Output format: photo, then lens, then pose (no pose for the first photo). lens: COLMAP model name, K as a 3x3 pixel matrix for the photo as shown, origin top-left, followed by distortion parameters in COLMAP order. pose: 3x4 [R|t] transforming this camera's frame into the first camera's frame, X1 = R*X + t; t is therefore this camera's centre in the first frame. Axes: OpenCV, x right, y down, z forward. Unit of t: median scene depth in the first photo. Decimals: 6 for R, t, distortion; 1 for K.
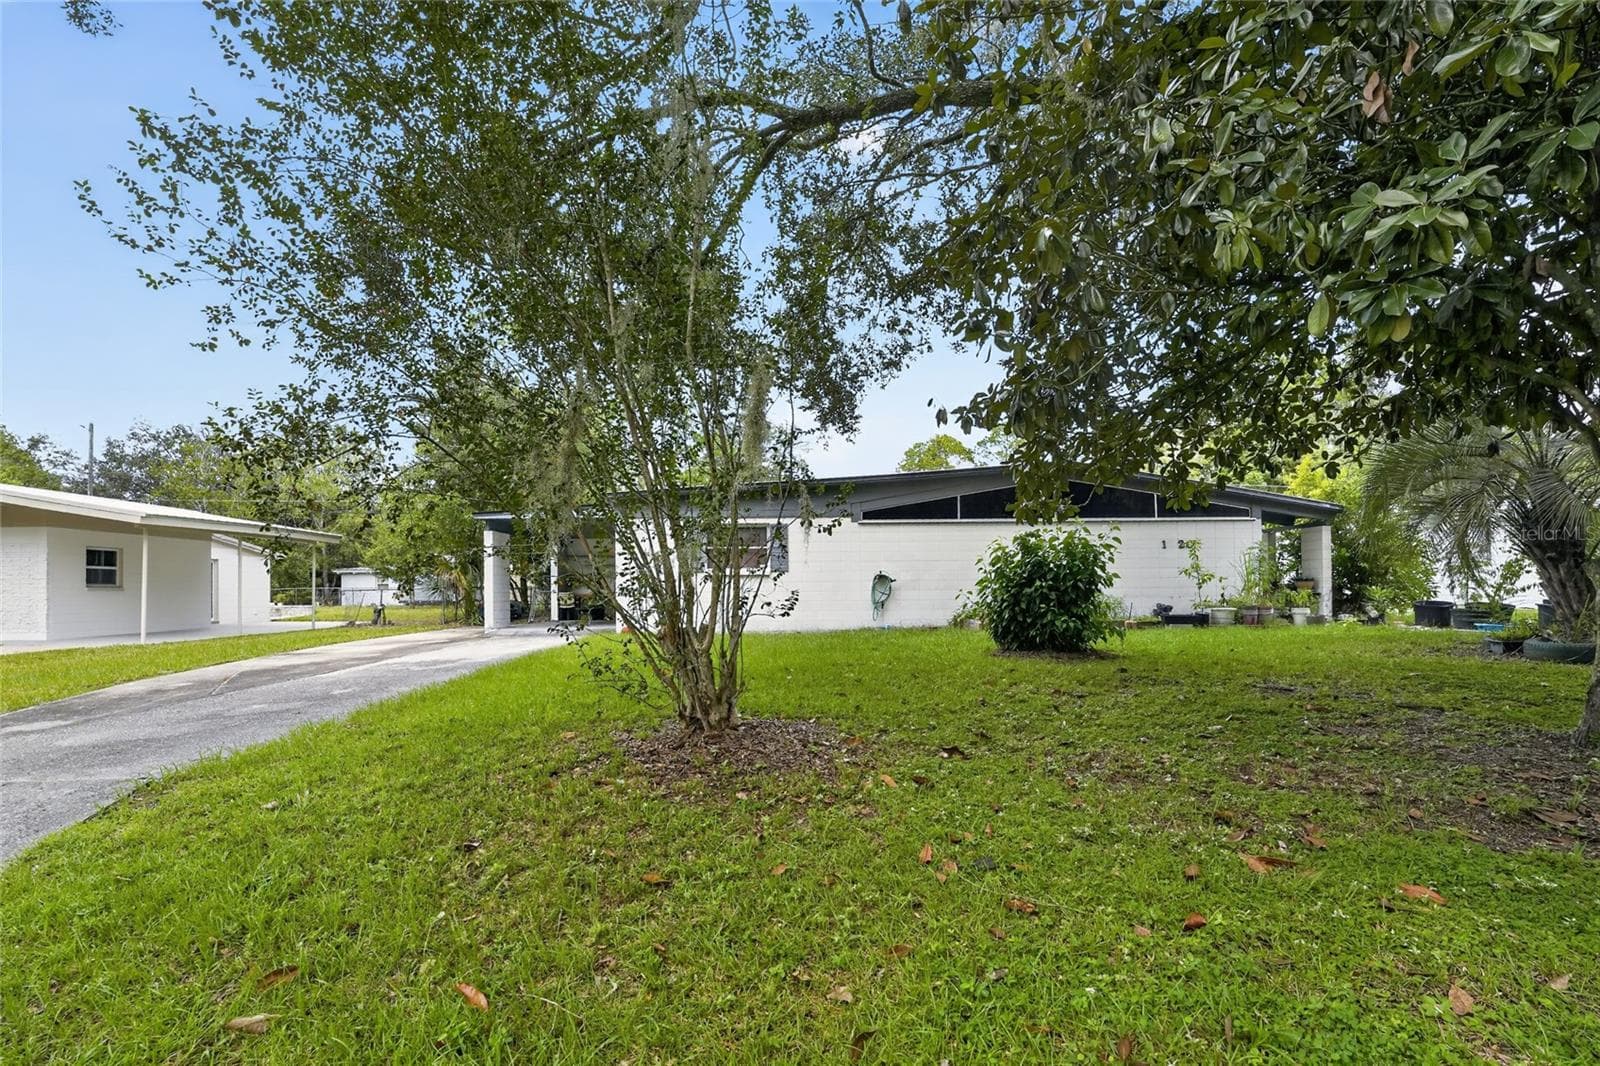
lens RADIAL K [[649.9, 0, 797.1], [0, 649.9, 548.4], [0, 0, 1]] dist [-0.021116, 0.000492]
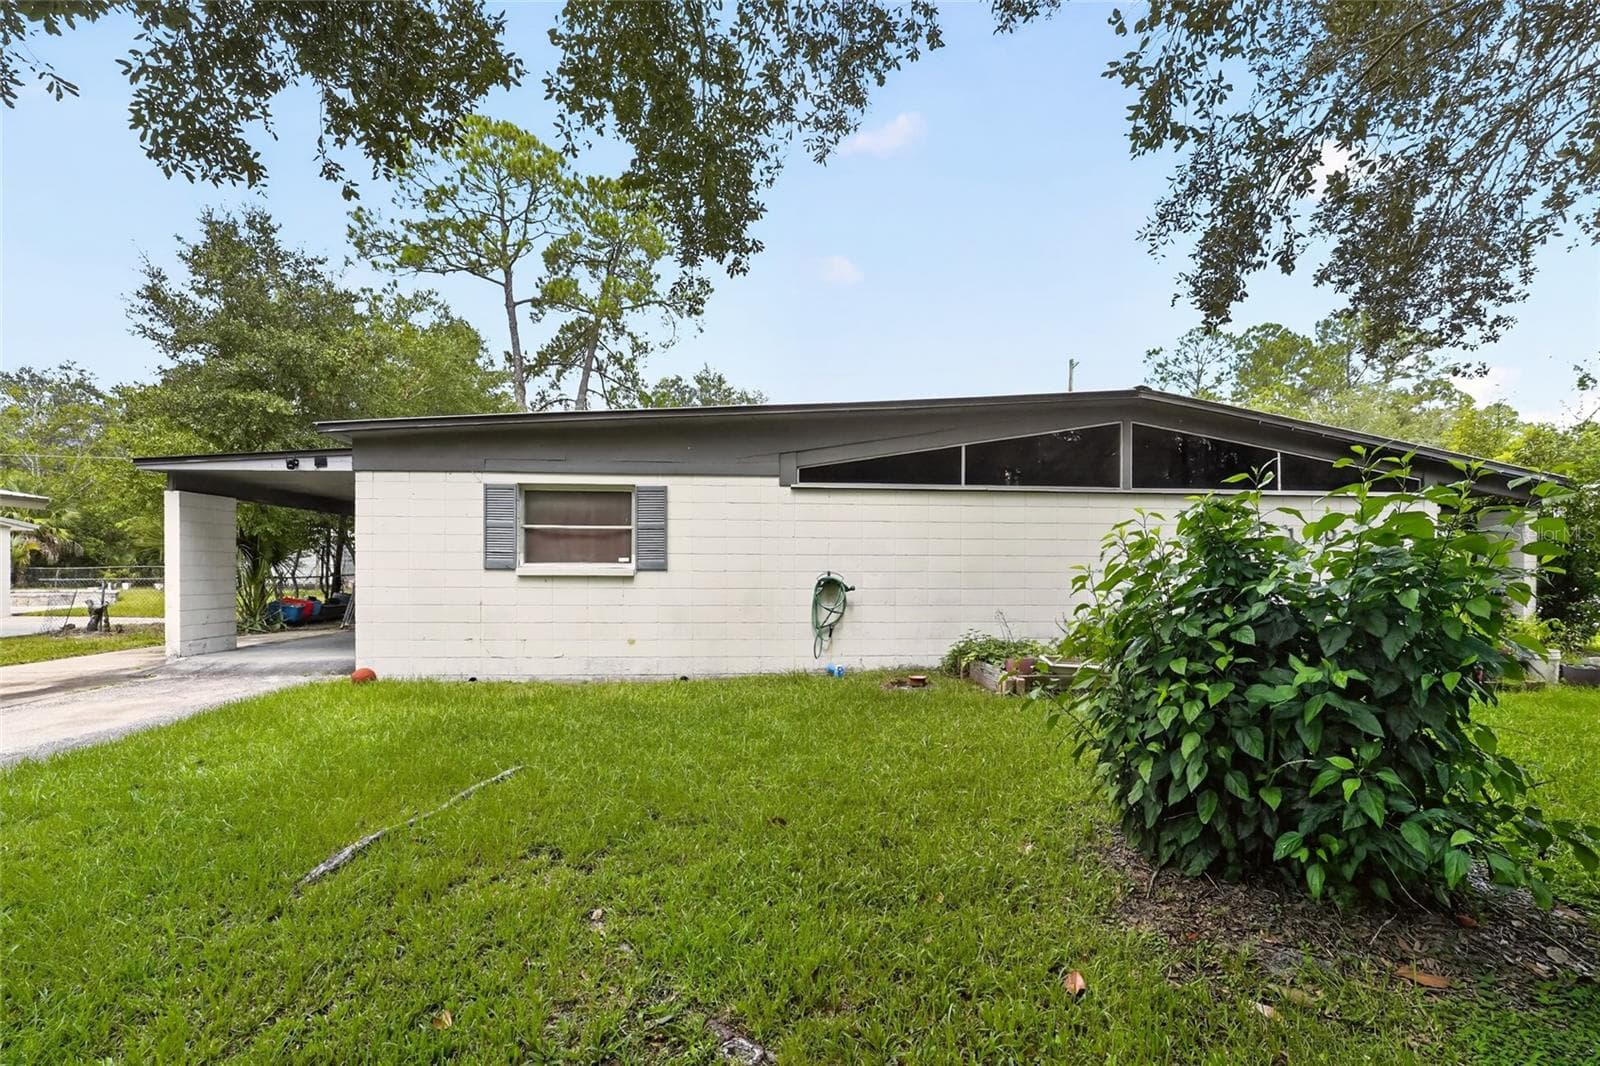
lens RADIAL K [[649.9, 0, 797.1], [0, 649.9, 548.4], [0, 0, 1]] dist [-0.021116, 0.000492]
pose [[0.999084, 0.016259, 0.039573, 0.079345], [-0.017531, 0.999333, 0.032026, -0.004298], [-0.039026, -0.032690, 0.998703, 0.434487]]
